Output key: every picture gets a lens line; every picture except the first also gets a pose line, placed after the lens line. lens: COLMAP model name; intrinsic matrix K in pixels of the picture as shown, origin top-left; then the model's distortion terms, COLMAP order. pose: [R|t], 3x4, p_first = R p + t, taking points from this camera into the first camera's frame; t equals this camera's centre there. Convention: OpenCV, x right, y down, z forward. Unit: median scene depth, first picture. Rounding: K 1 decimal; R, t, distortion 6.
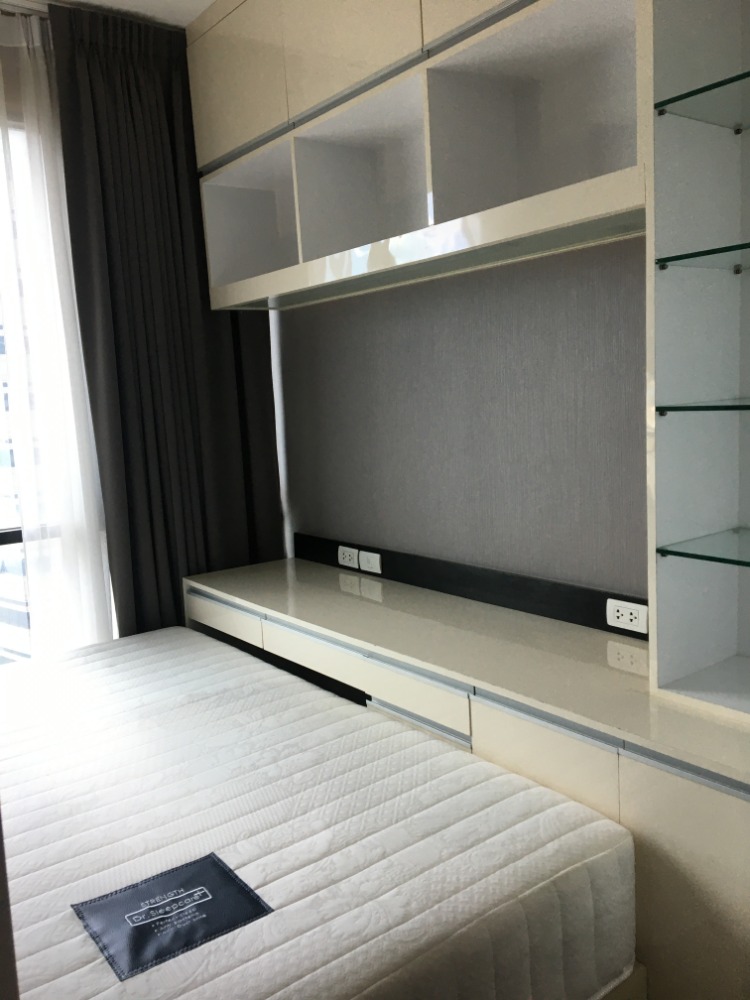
lens RADIAL K [[842.6, 0, 376.1], [0, 842.6, 504.5], [0, 0, 1]] dist [0.089843, -0.116070]
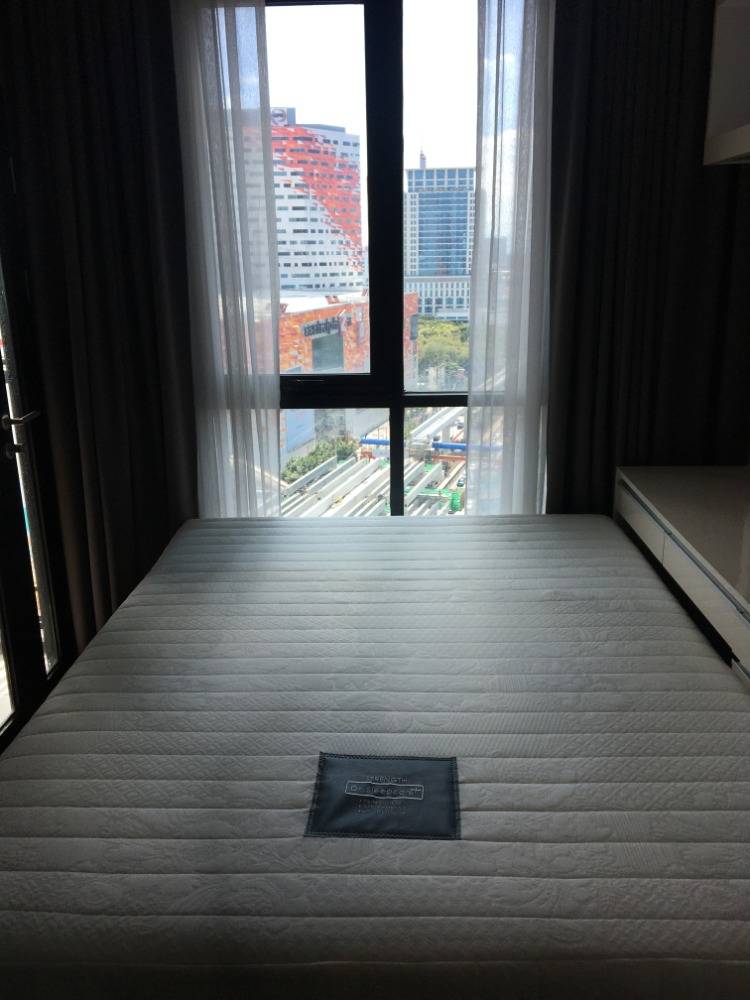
lens RADIAL K [[842.6, 0, 376.1], [0, 842.6, 504.5], [0, 0, 1]] dist [0.089843, -0.116070]
pose [[0.772727, 0.218562, -0.595923, 0.222460], [-0.108628, 0.970532, 0.215098, -0.076664], [0.625375, -0.101478, 0.773698, 0.148238]]
